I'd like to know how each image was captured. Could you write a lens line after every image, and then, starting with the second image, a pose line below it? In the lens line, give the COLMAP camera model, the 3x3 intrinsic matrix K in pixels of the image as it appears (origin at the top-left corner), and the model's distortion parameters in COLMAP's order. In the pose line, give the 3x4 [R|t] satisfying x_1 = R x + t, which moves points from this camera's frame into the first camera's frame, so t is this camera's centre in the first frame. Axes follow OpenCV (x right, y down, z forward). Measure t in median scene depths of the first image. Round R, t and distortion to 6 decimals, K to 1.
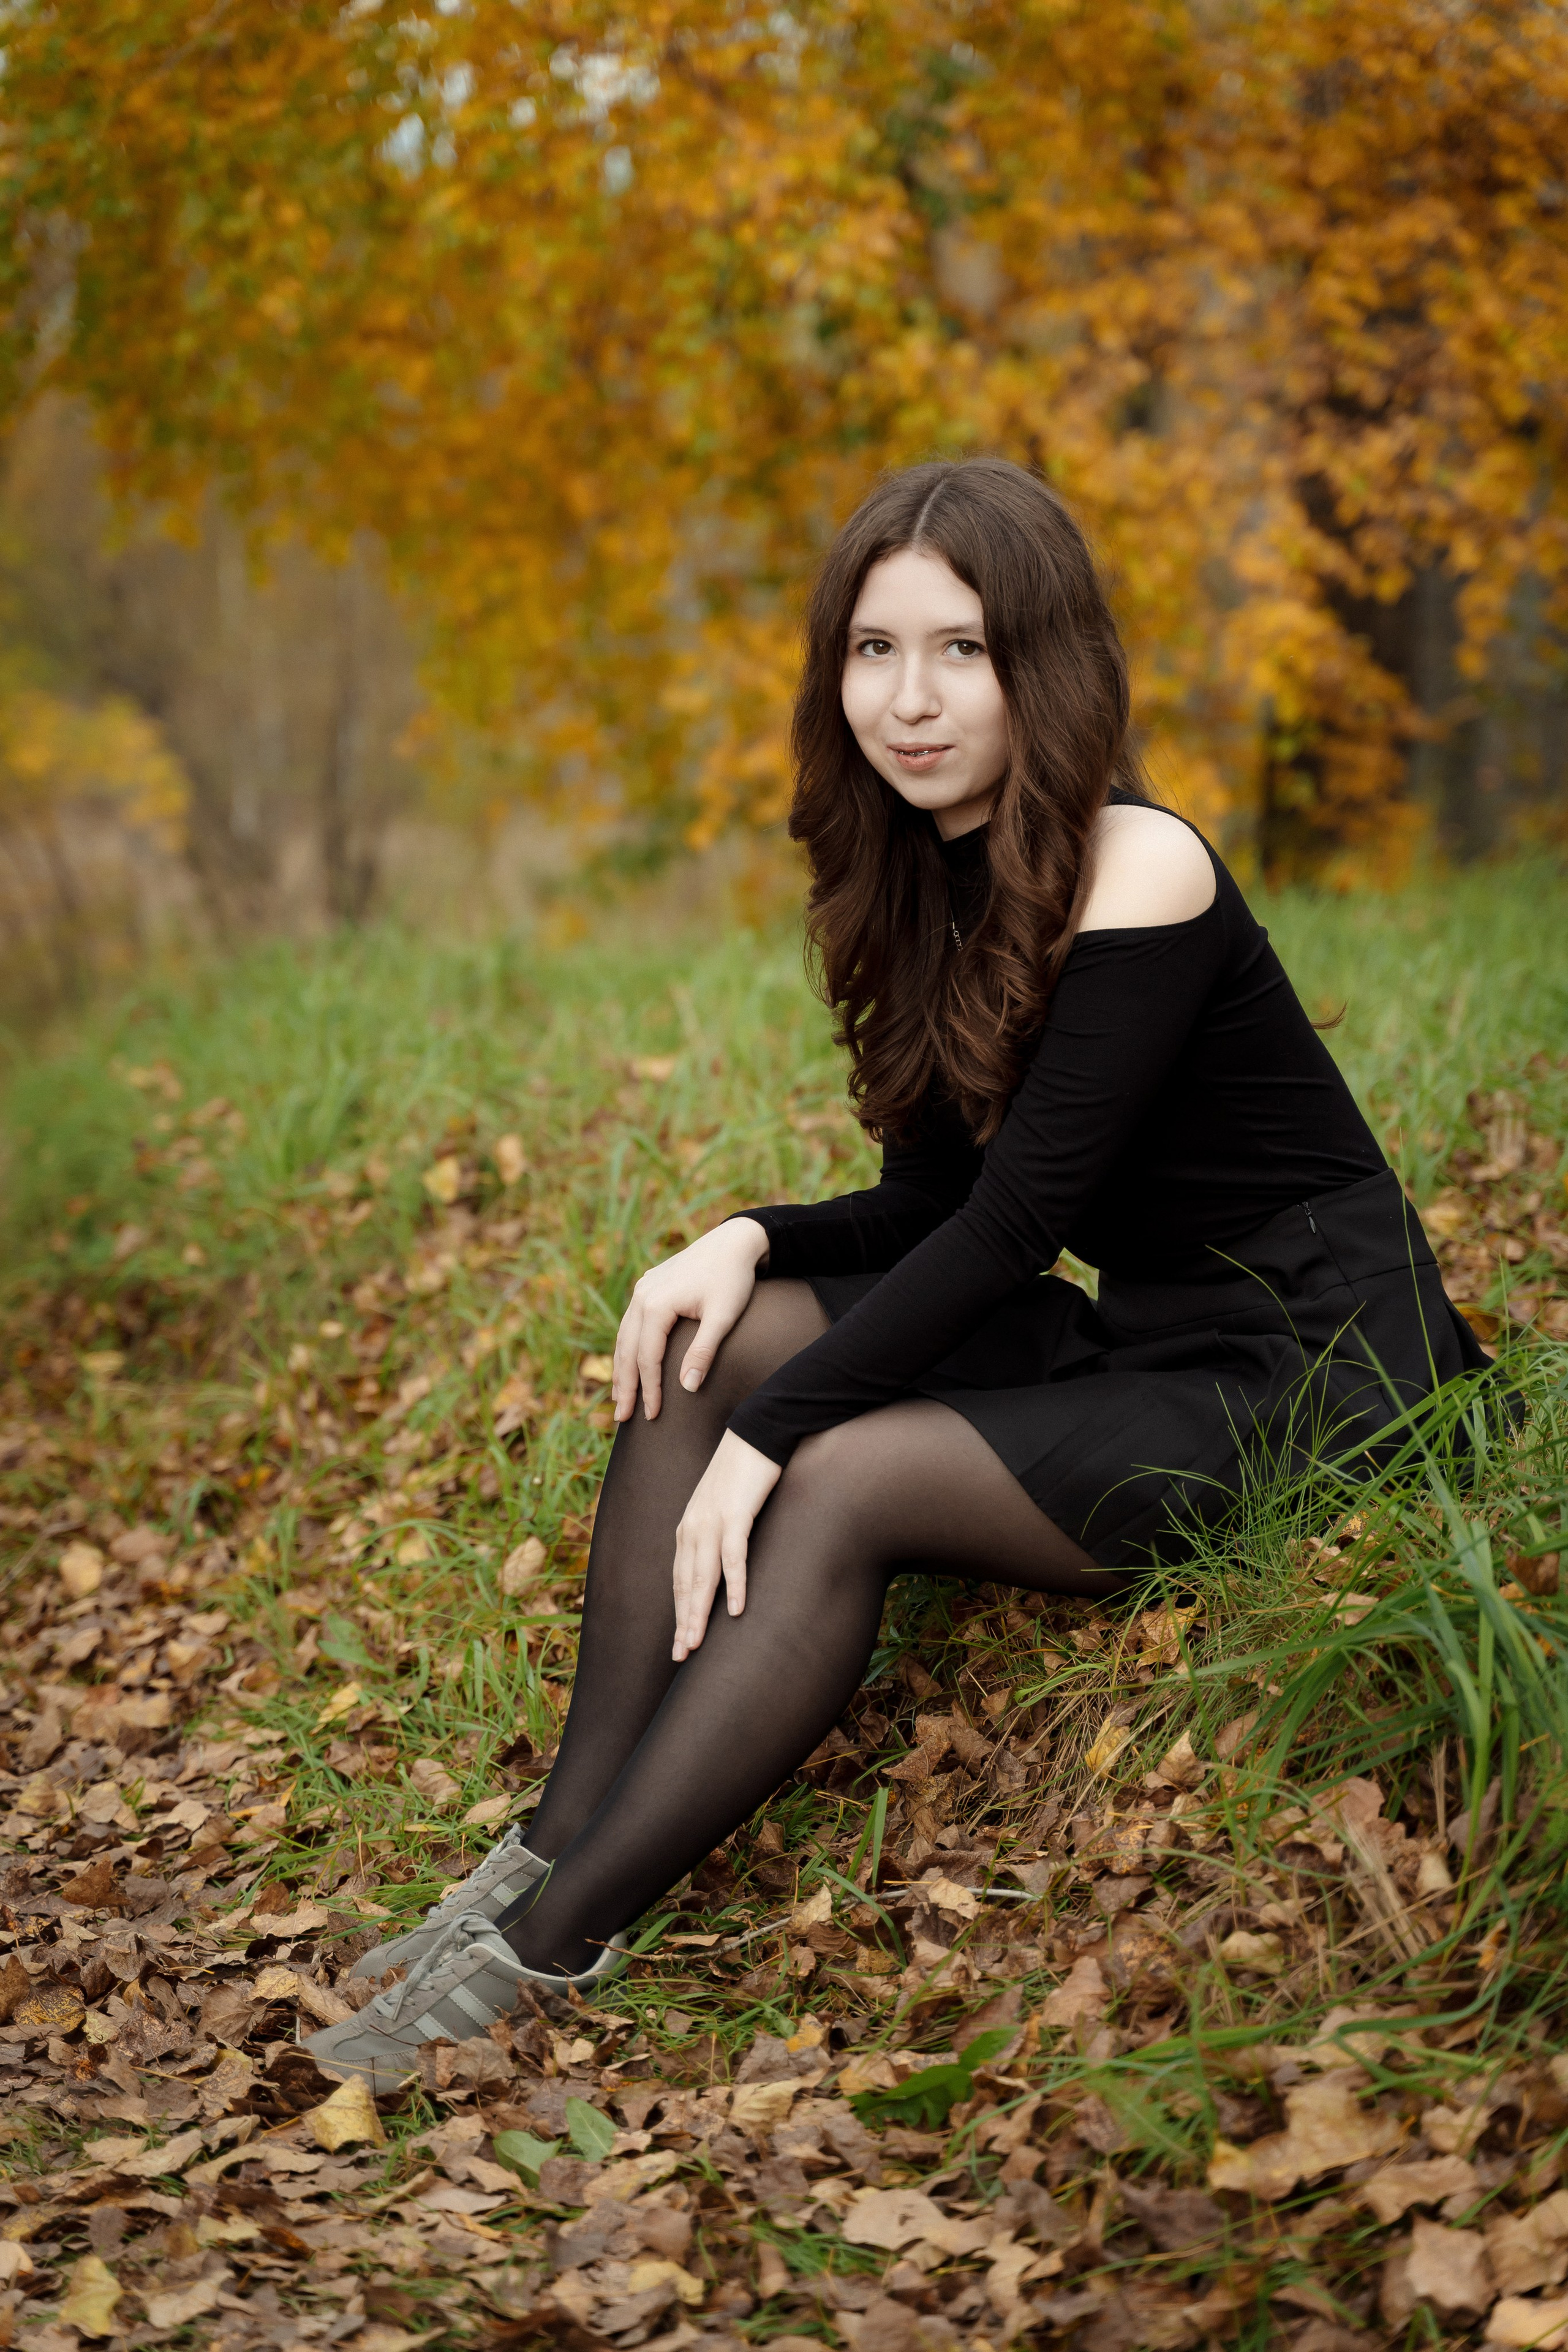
lens RADIAL K [[4861.4, 0, 784.0], [0, 4861.4, 1176.0], [0, 0, 1]] dist [-0.009224, 0.149072]
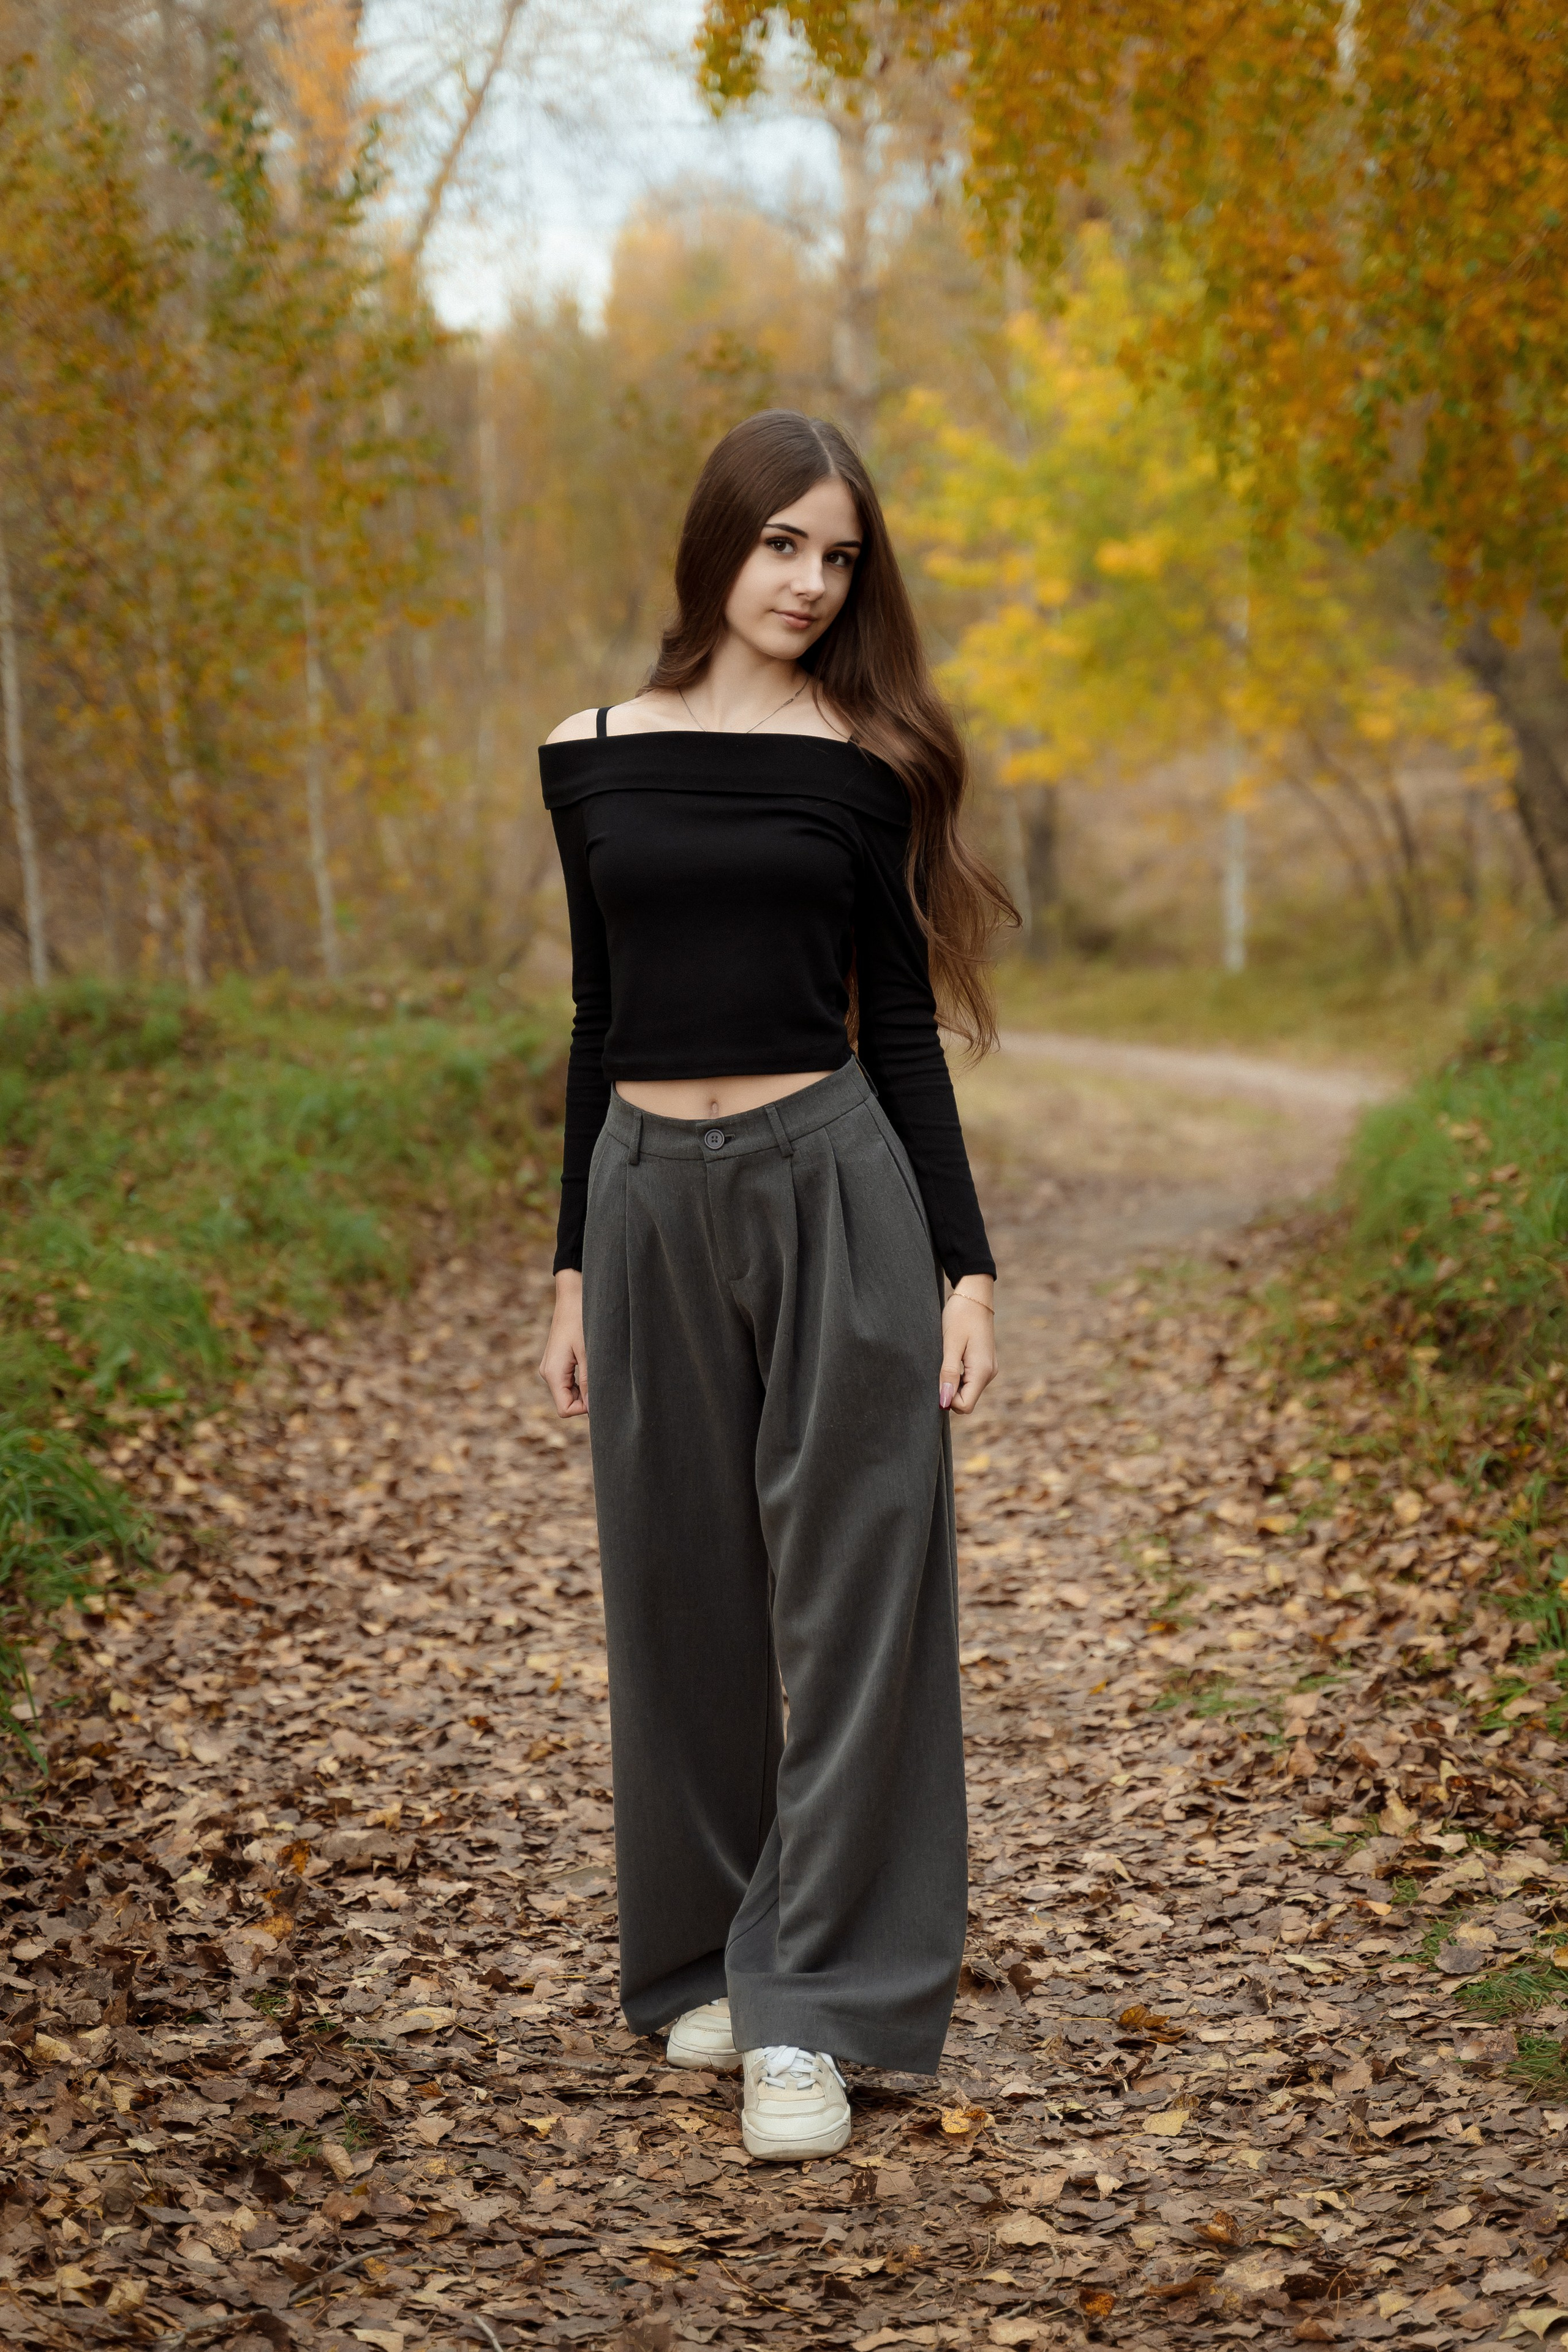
lens RADIAL K [[4752.2, 0, 784.0], [0, 4752.2, 1176.0], [0, 0, 1]] dist [0.032502, -0.058121]
pose [[0.962115, 0.025161, -0.271481, 0.088746], [-0.019340, 0.999523, 0.024096, -0.069531], [0.271957, -0.017933, 0.962142, -0.618784]]
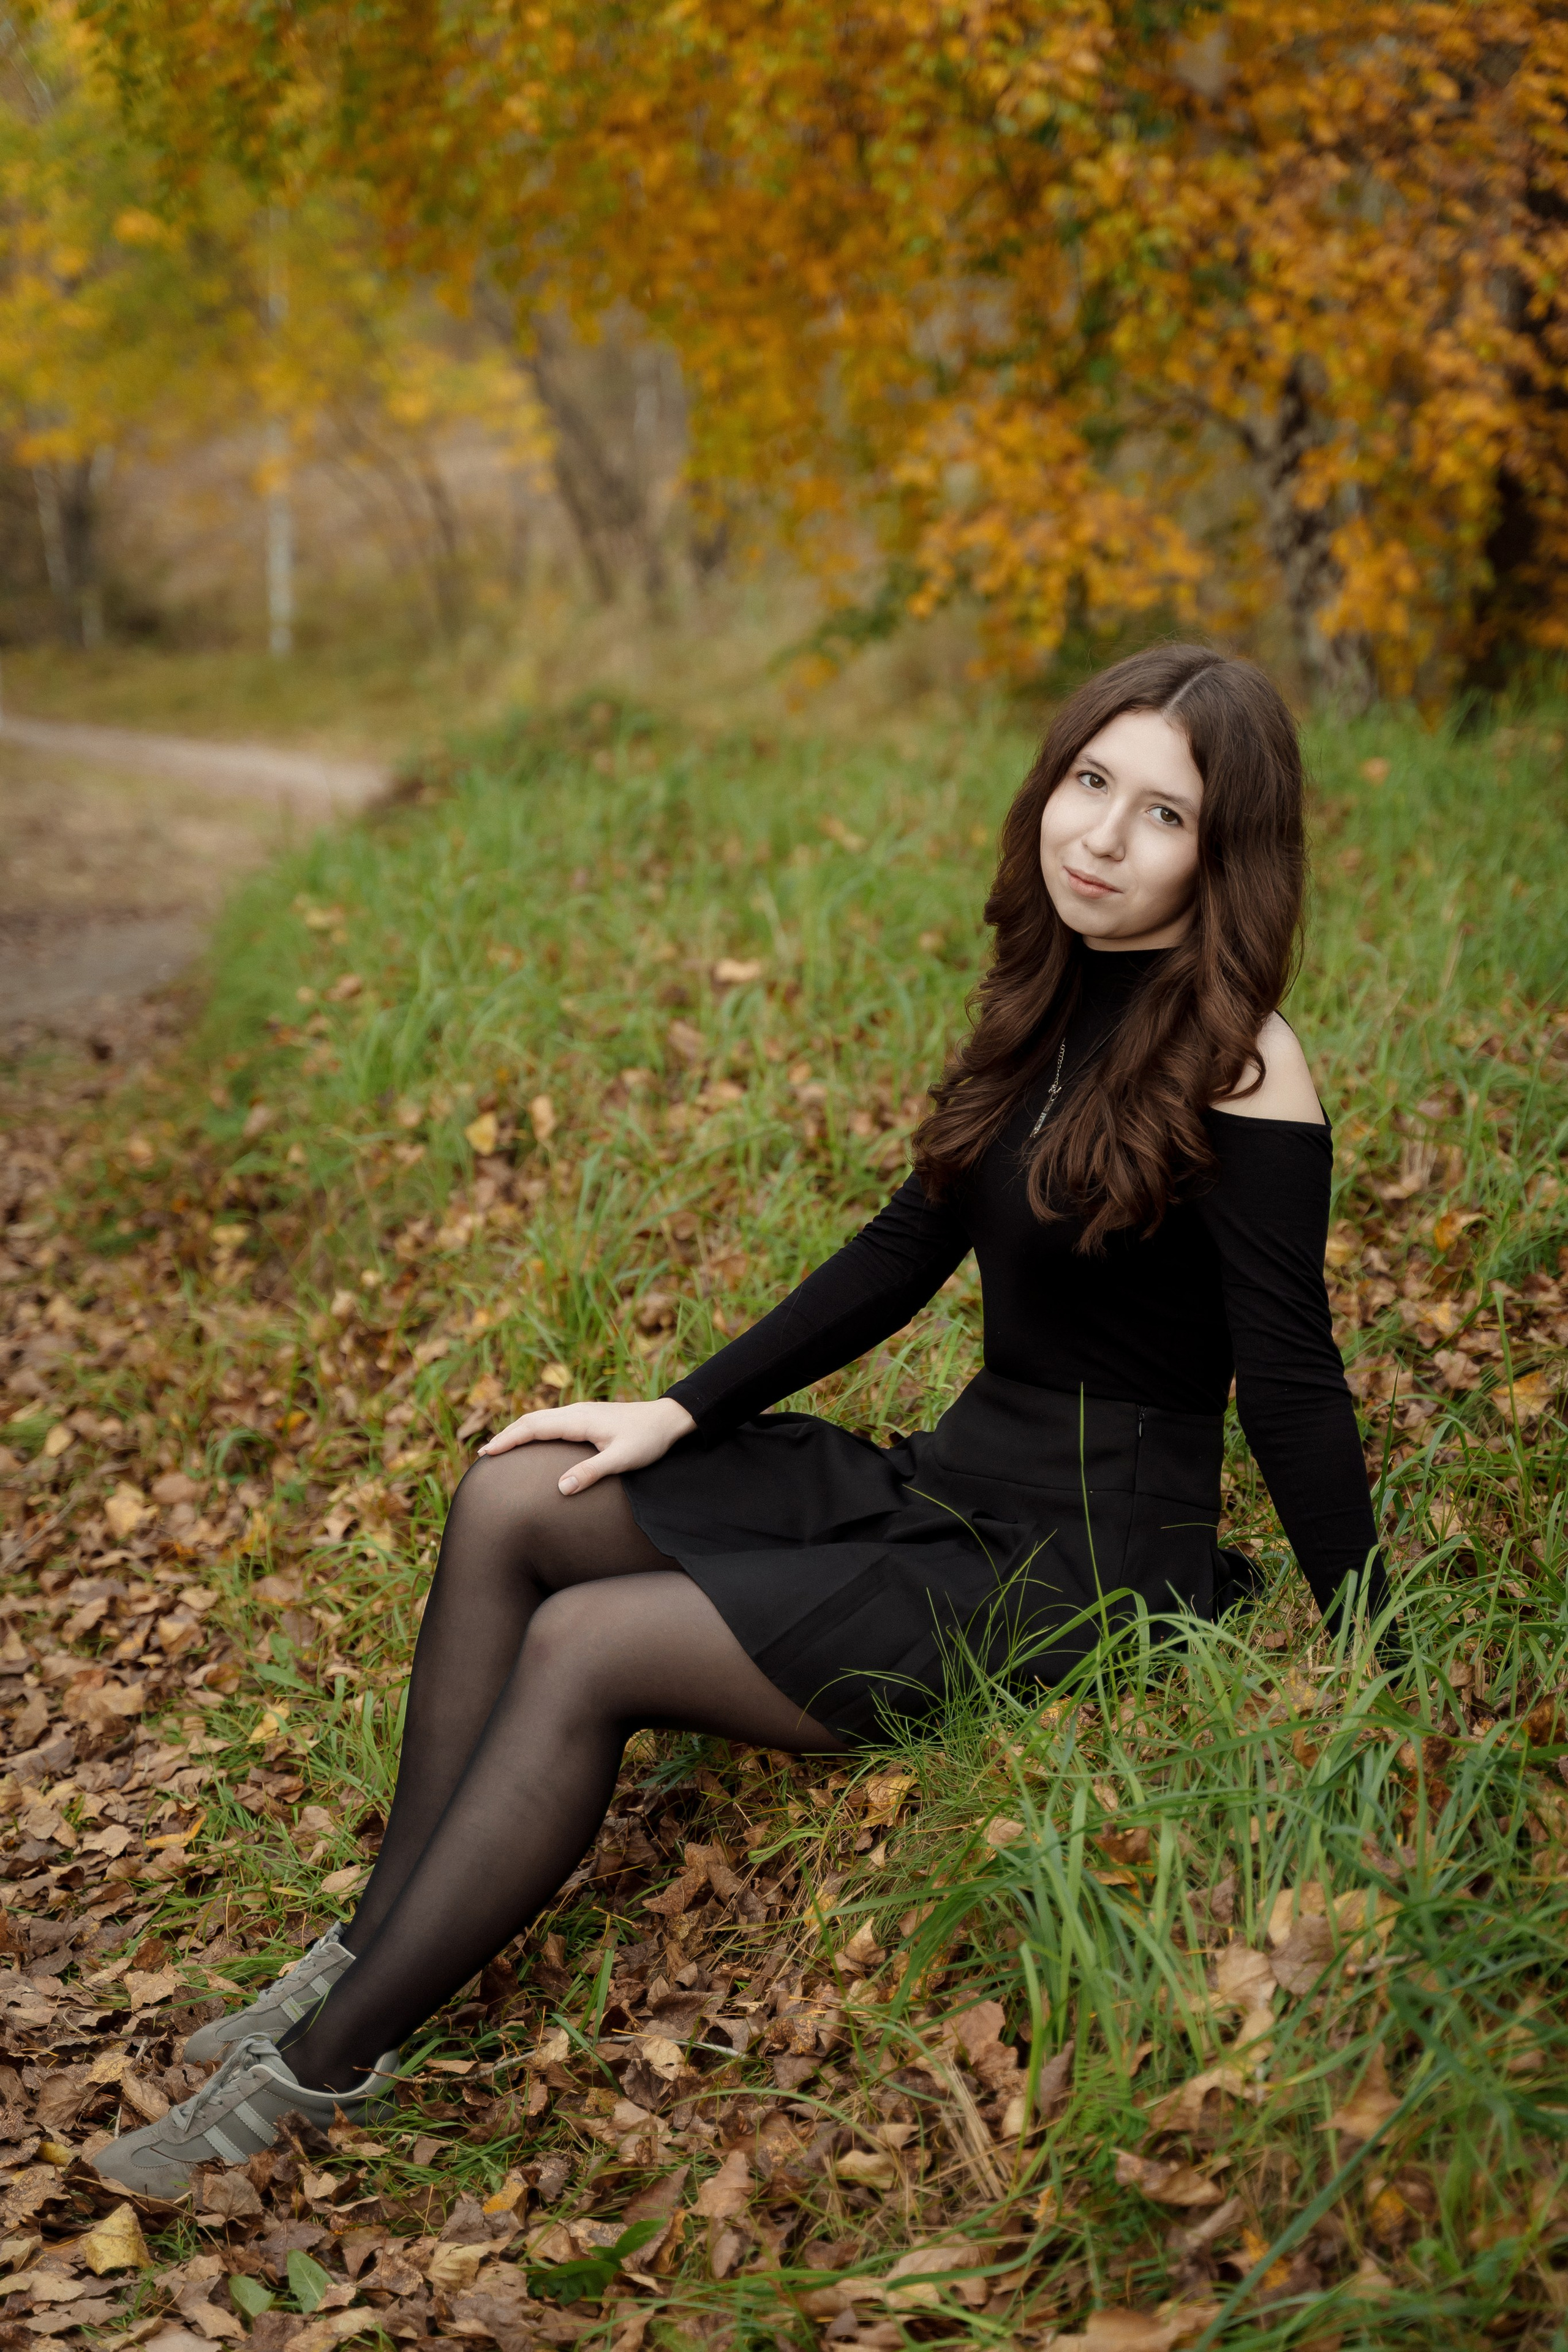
lens RADIAL K [[4567.5, 0, 784.0], [0, 4567.5, 1176.0], [0, 0, 1]] dist [0.038248, 0.079693]
pose [[0.996474, 0.021241, -0.081164, 0.108828], [-0.013583, 0.995502, 0.093764, -0.116419], [0.082791, -0.092331, 0.992281, -0.025130]]
